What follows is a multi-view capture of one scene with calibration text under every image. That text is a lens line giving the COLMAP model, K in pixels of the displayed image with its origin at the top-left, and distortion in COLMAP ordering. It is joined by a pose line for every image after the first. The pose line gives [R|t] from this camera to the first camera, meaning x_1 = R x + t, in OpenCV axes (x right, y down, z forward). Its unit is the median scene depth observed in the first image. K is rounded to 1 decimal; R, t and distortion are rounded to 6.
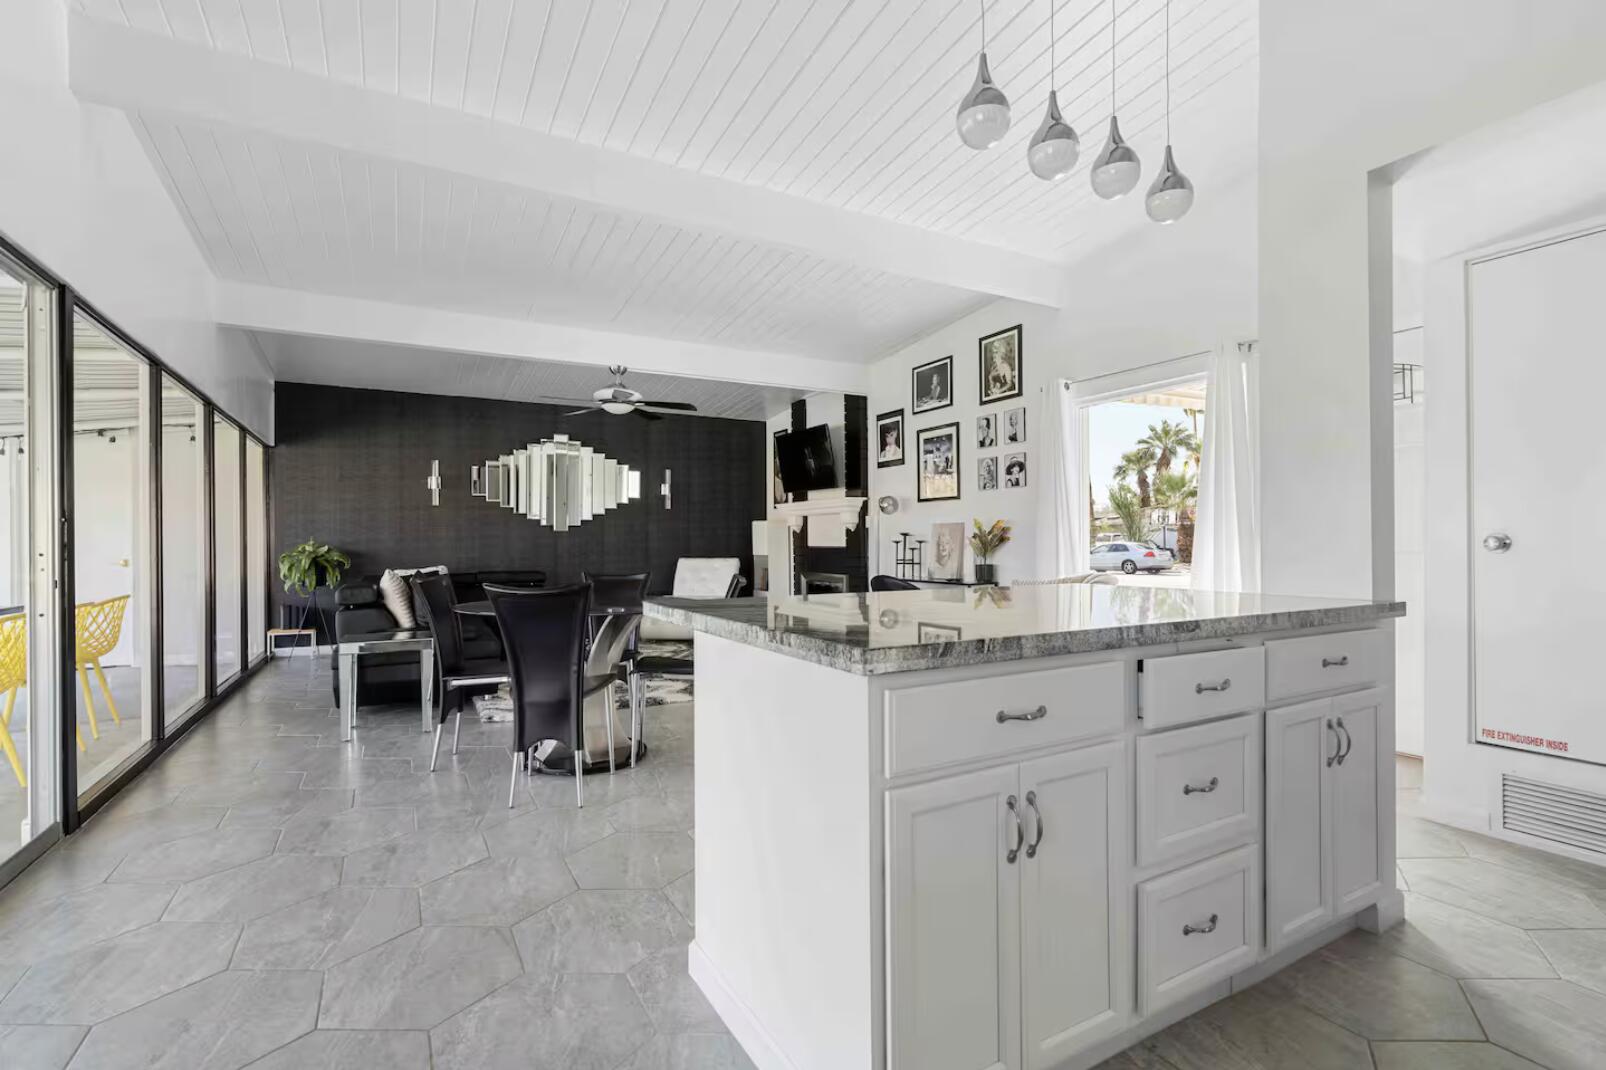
lens RADIAL K [[737.9, 0, 803.0], [0, 737.9, 545.1], [0, 0, 1]] dist [-0.009719, 0.000592]
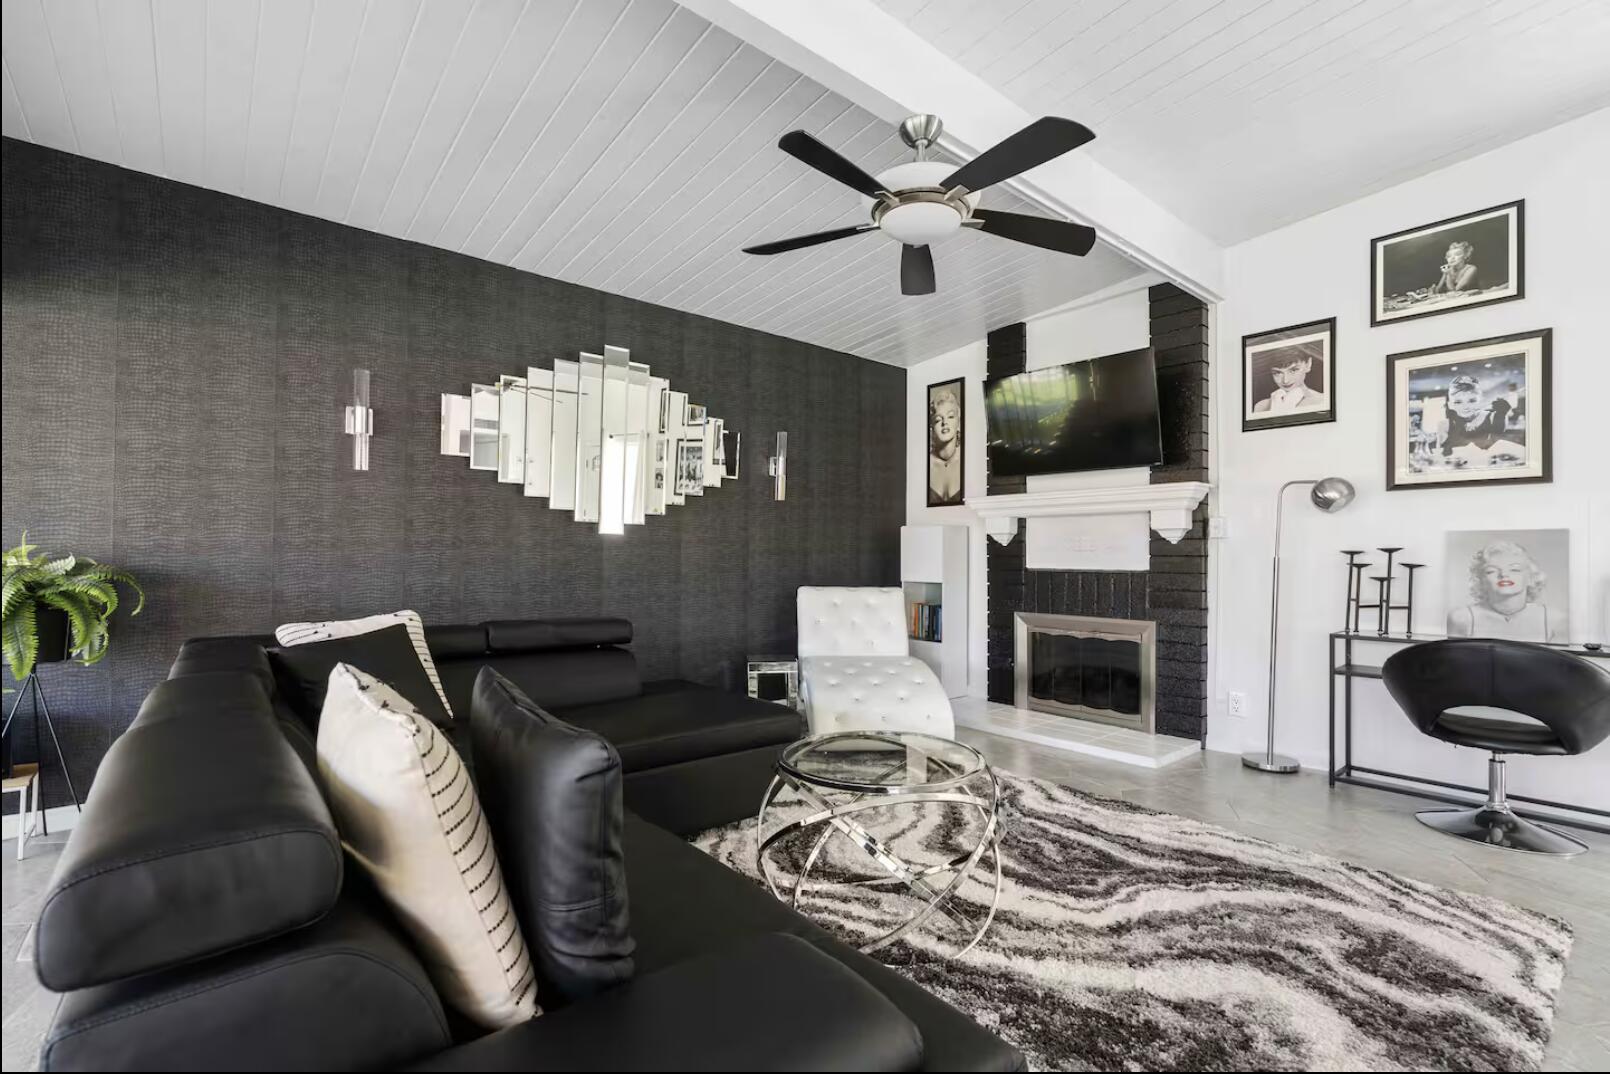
lens RADIAL K [[727.9, 0, 798.7], [0, 727.9, 556.8], [0, 0, 1]] dist [-0.003407, 0.000129]
pose [[0.981929, 0.014595, 0.188686, -0.335382], [-0.013124, 0.999873, -0.009043, -0.000572], [-0.188794, 0.006403, 0.981996, 0.537433]]
